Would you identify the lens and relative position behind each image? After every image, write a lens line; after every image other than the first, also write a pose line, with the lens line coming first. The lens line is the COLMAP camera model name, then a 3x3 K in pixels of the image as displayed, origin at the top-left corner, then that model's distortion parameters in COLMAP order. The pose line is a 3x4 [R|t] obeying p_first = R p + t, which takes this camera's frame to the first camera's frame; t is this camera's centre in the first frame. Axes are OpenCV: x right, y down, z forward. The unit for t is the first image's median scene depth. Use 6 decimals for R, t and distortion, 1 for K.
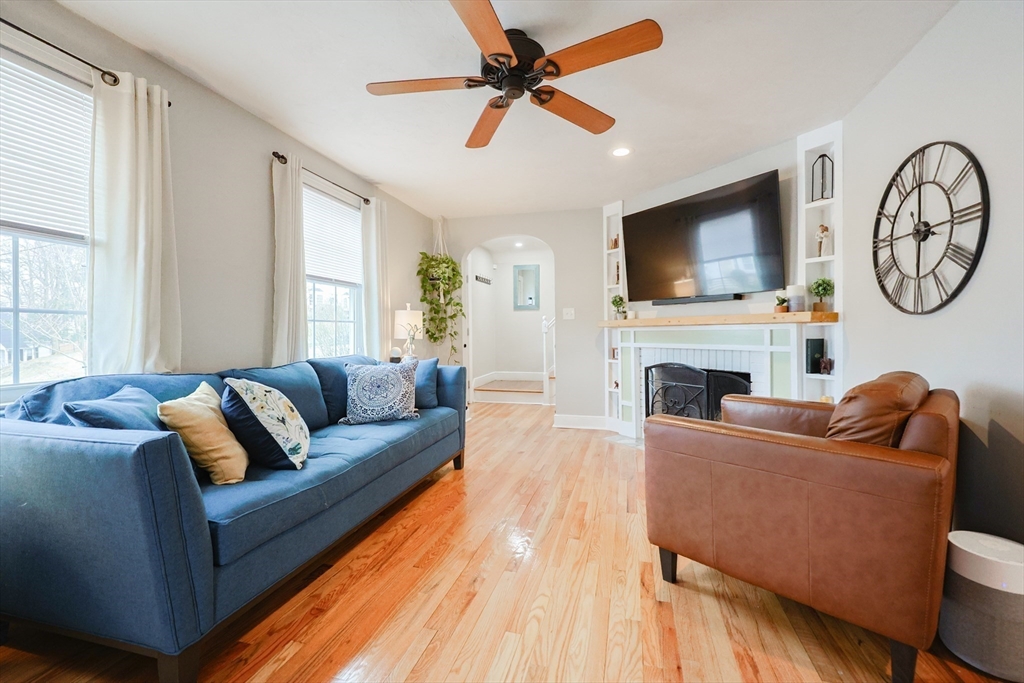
lens RADIAL K [[436.0, 0, 512.8], [0, 436.0, 334.4], [0, 0, 1]] dist [0.000111, -0.000019]
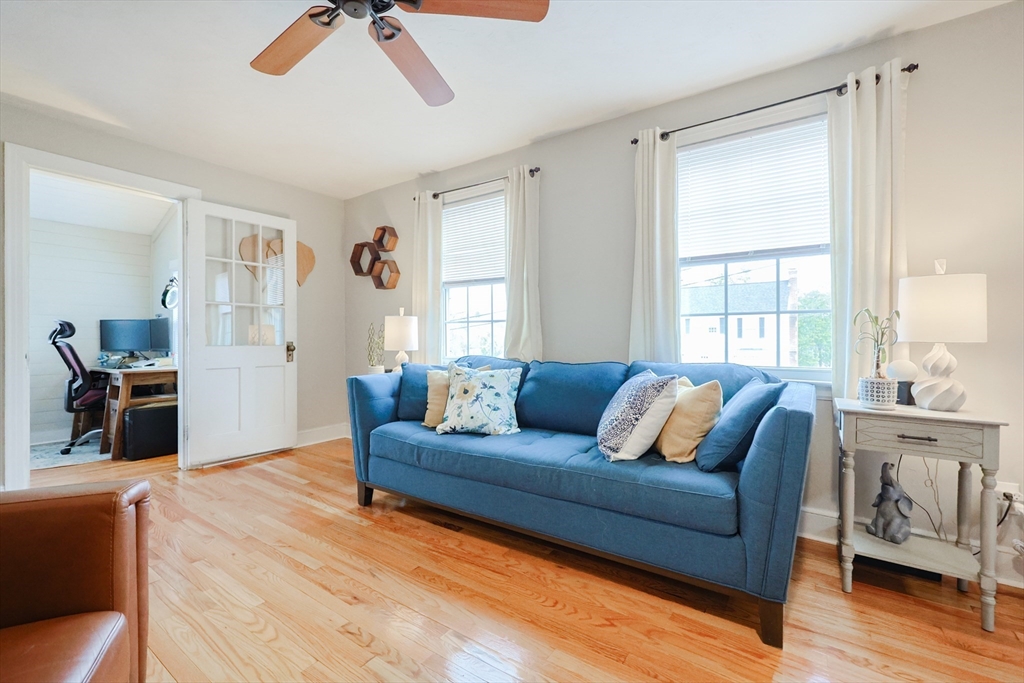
lens RADIAL K [[437.5, 0, 505.8], [0, 437.5, 337.8], [0, 0, 1]] dist [-0.000117, -0.000104]
pose [[-0.346092, 0.005582, -0.938184, 0.560687], [-0.002390, 0.999974, 0.006831, 0.007648], [0.938197, 0.004606, -0.346070, 1.359899]]
